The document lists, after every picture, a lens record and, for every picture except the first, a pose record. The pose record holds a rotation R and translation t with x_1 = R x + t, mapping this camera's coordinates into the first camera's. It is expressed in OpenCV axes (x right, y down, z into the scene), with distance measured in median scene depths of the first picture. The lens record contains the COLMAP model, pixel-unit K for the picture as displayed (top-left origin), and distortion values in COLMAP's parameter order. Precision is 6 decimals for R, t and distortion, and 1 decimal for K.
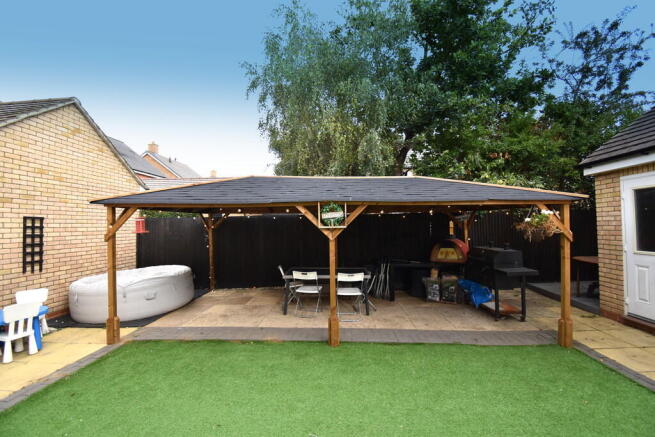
lens RADIAL K [[286.4, 0, 326.3], [0, 286.4, 216.0], [0, 0, 1]] dist [-0.009158, -0.001876]
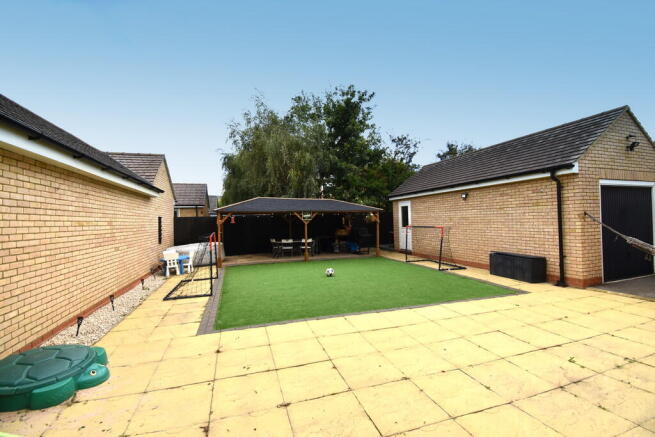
lens RADIAL K [[286.4, 0, 327.4], [0, 286.4, 218.5], [0, 0, 1]] dist [-0.009158, -0.001876]
pose [[0.932028, -0.005899, 0.362340, -0.600108], [0.000678, 0.999894, 0.014532, -0.010591], [-0.362387, -0.013299, 0.931933, -1.272687]]
